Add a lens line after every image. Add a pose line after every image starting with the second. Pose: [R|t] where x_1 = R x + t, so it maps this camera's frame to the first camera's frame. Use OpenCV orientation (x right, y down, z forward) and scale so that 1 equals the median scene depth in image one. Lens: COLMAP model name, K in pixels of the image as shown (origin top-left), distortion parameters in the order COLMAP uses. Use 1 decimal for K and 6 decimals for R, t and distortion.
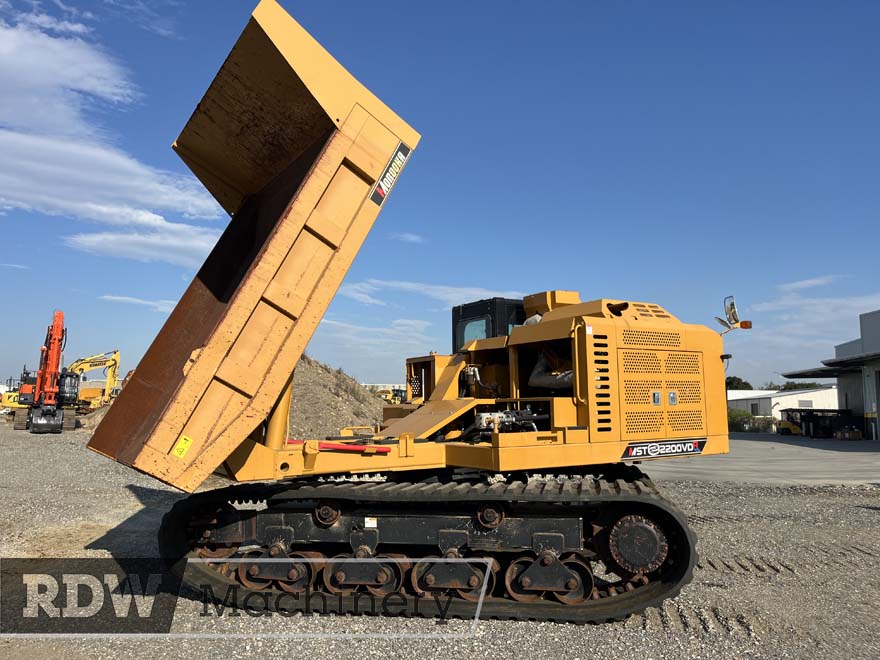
lens RADIAL K [[668.1, 0, 440.0], [0, 668.1, 330.0], [0, 0, 1]] dist [0.048076, -0.088053]
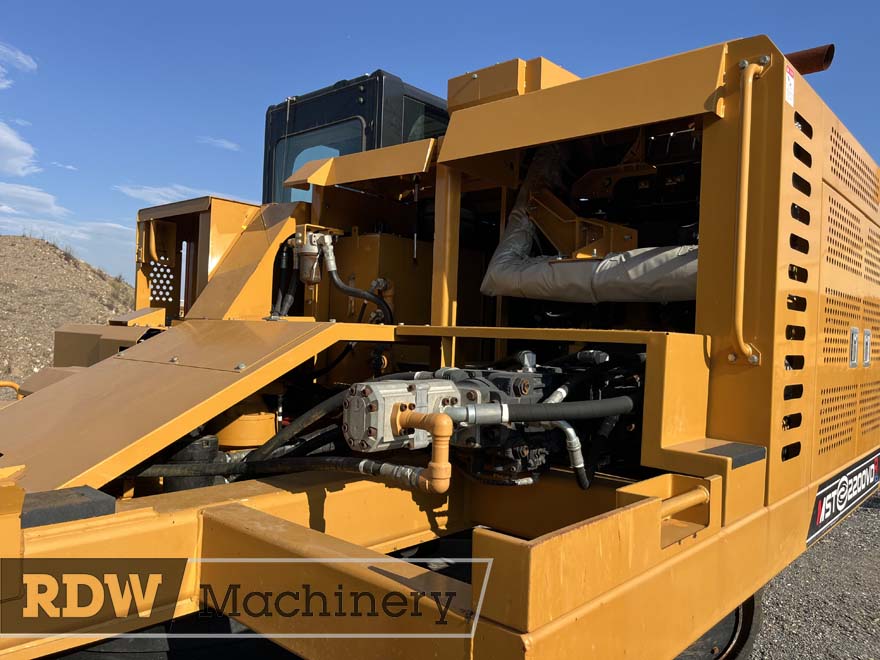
lens RADIAL K [[668.1, 0, 440.0], [0, 668.1, 330.0], [0, 0, 1]] dist [0.048076, -0.088053]
pose [[0.960226, 0.051484, 0.274436, 0.016021], [-0.081251, 0.991842, 0.098221, 0.065808], [-0.267141, -0.116613, 0.956576, 0.625948]]
